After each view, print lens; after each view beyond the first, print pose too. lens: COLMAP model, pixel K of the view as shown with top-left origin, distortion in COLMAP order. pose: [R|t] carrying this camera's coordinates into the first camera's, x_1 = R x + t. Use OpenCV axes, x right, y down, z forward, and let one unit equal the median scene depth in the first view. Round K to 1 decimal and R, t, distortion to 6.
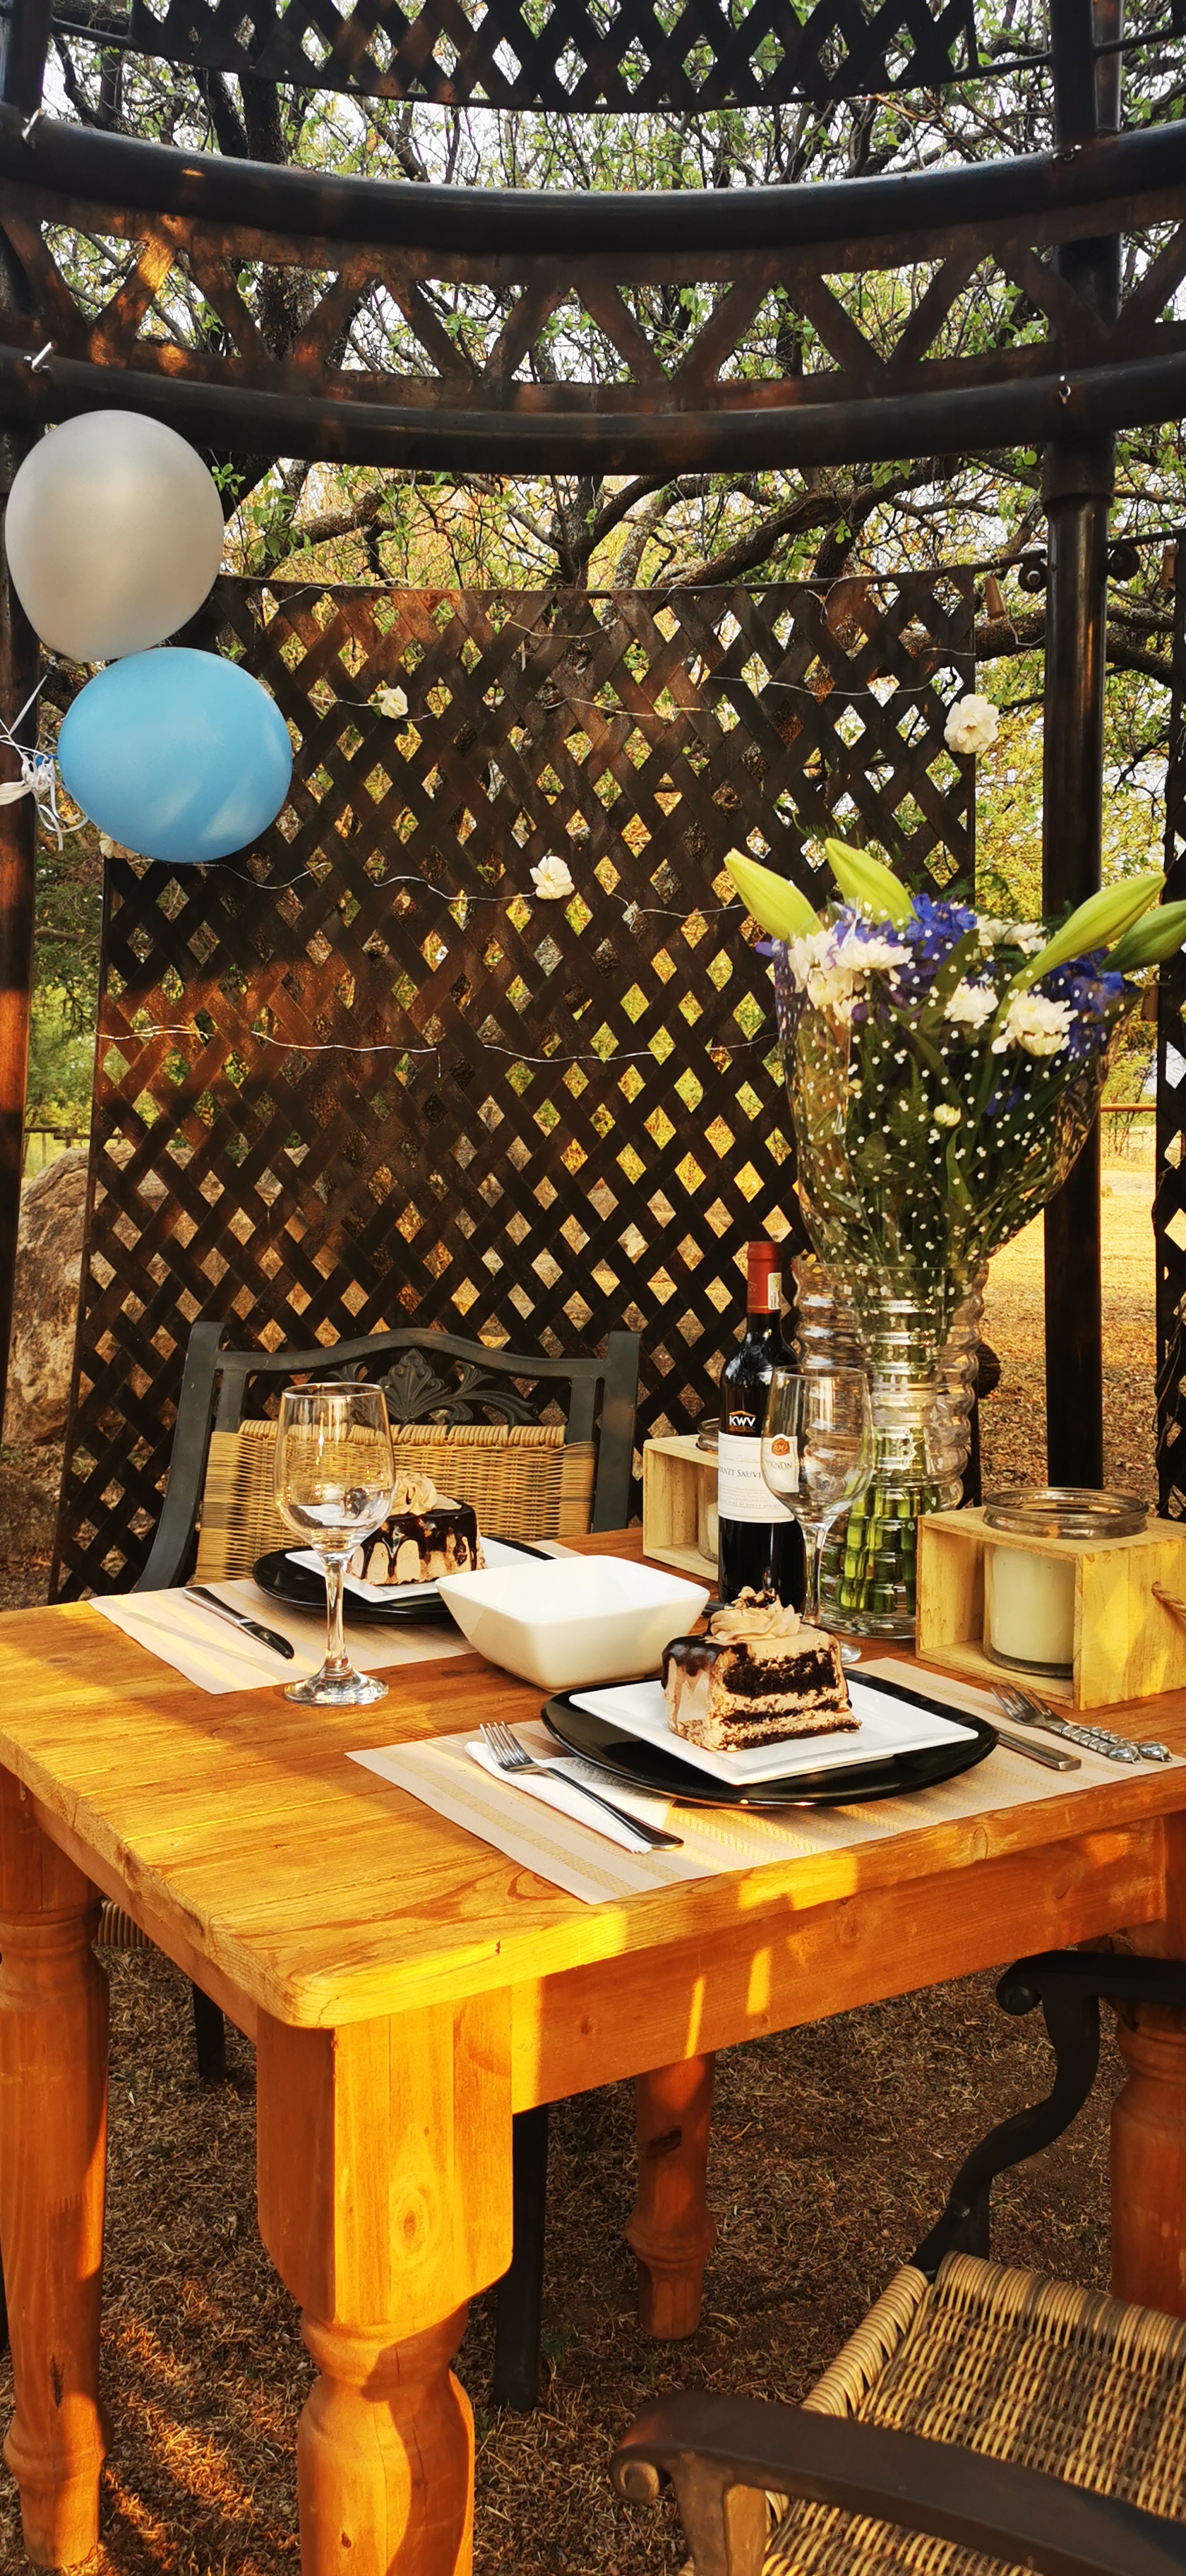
lens RADIAL K [[2013.5, 0, 593.0], [0, 2013.5, 1288.0], [0, 0, 1]] dist [0.003452, 0.007256]
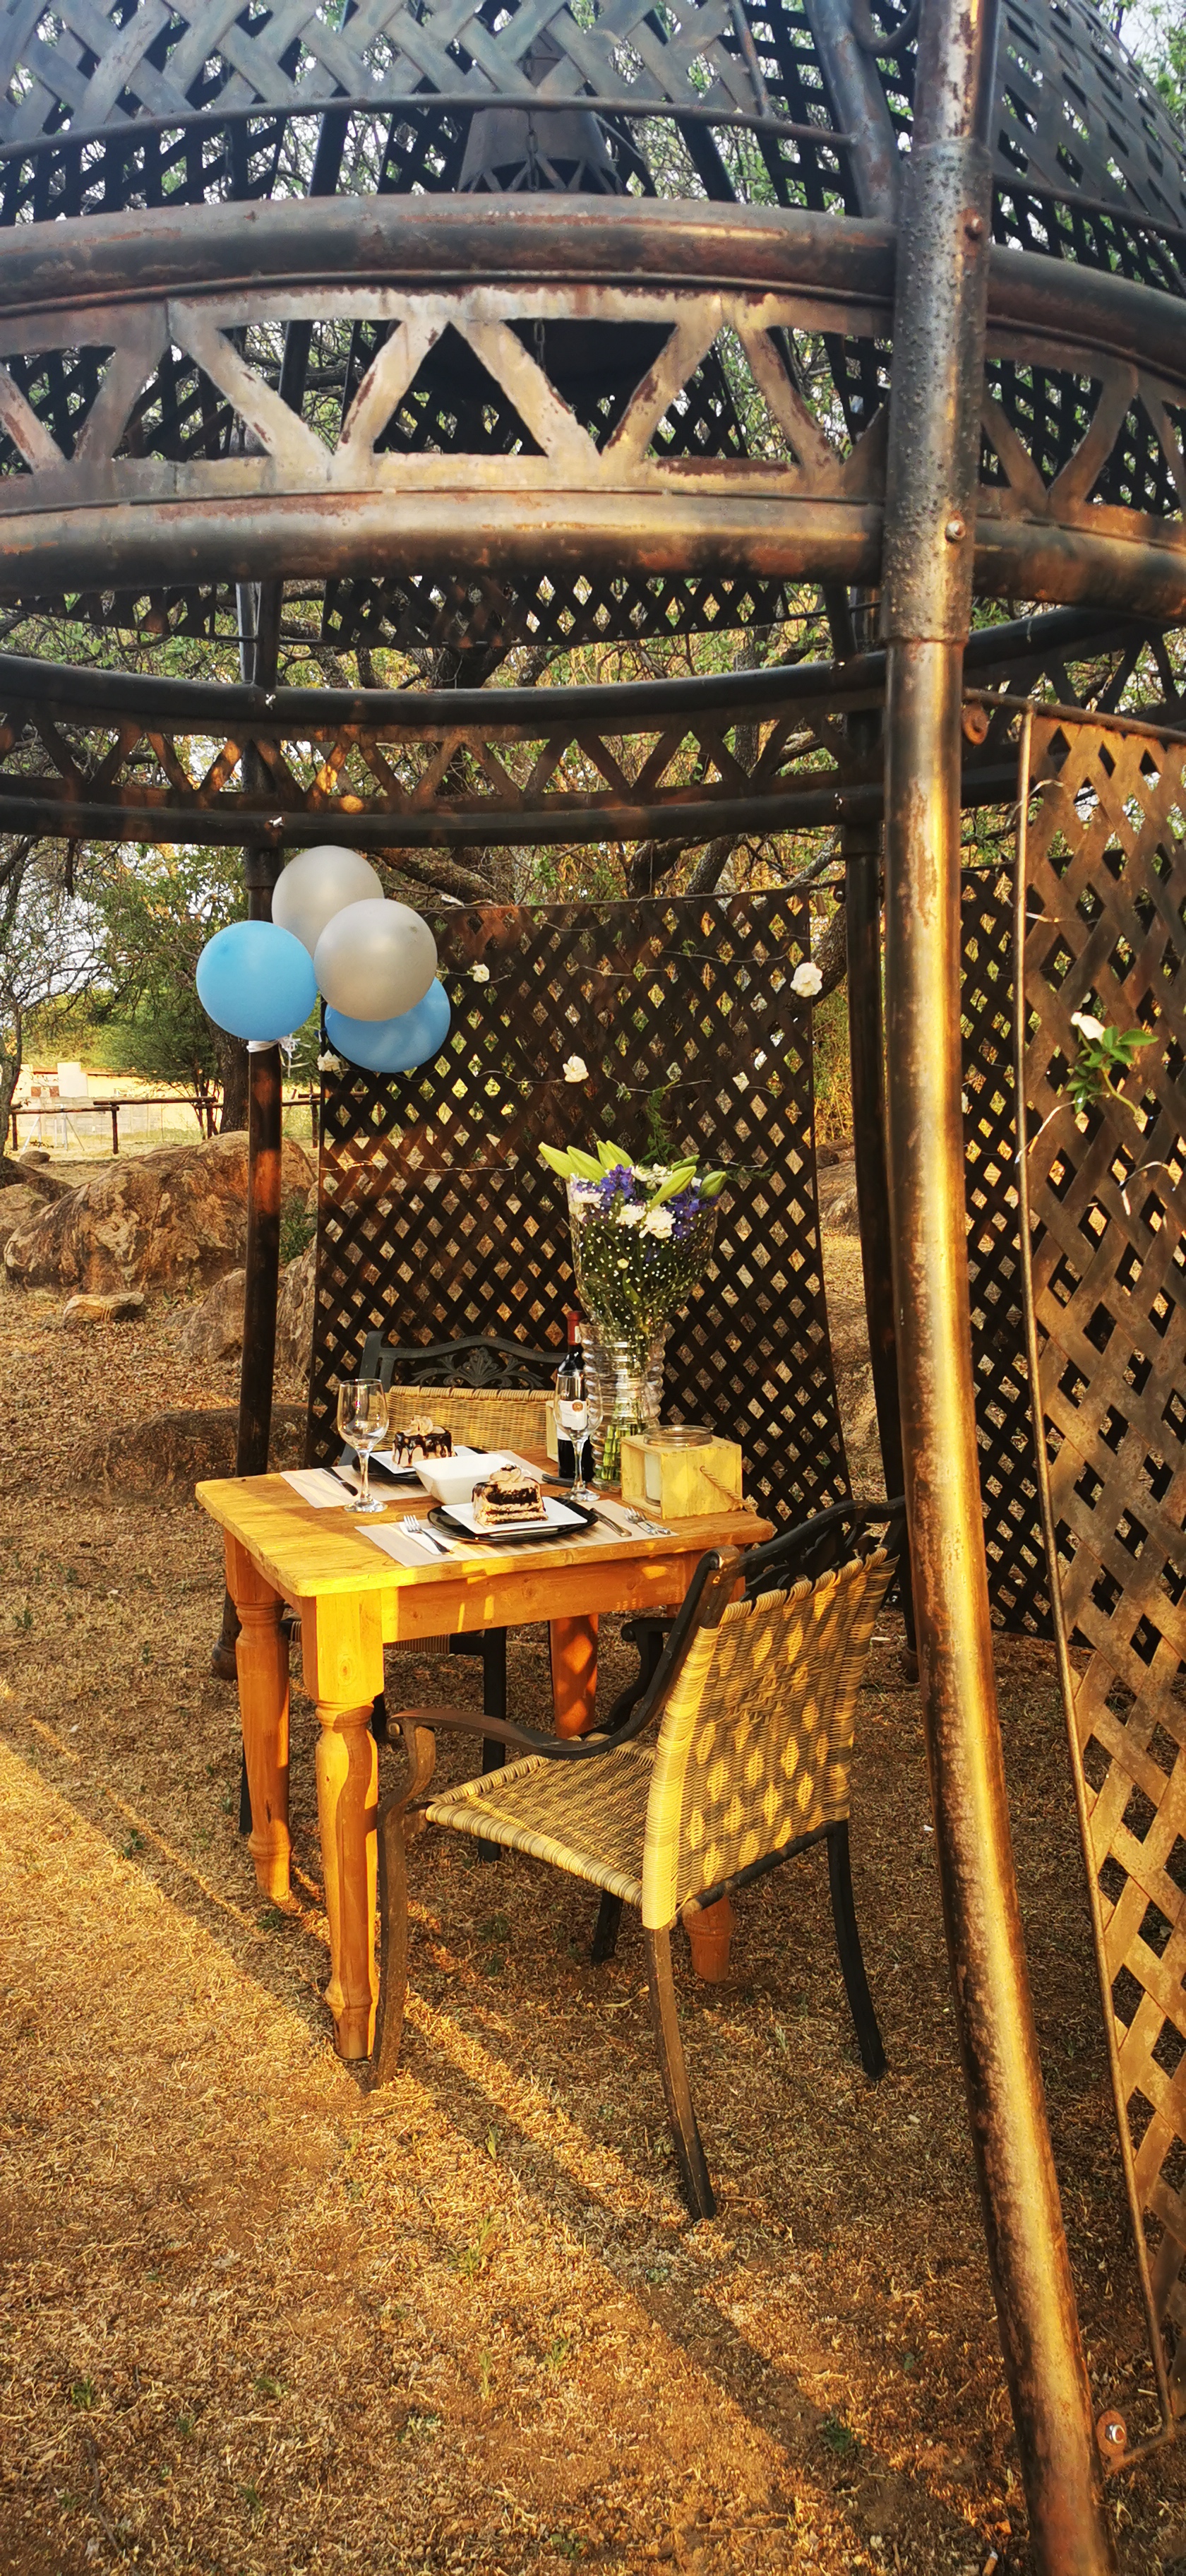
lens RADIAL K [[2013.5, 0, 593.0], [0, 2013.5, 1288.0], [0, 0, 1]] dist [0.003452, 0.007256]
pose [[0.983810, -0.003763, -0.179173, 0.511852], [0.009282, 0.999508, 0.029974, -0.117457], [0.178972, -0.031152, 0.983361, -1.171218]]
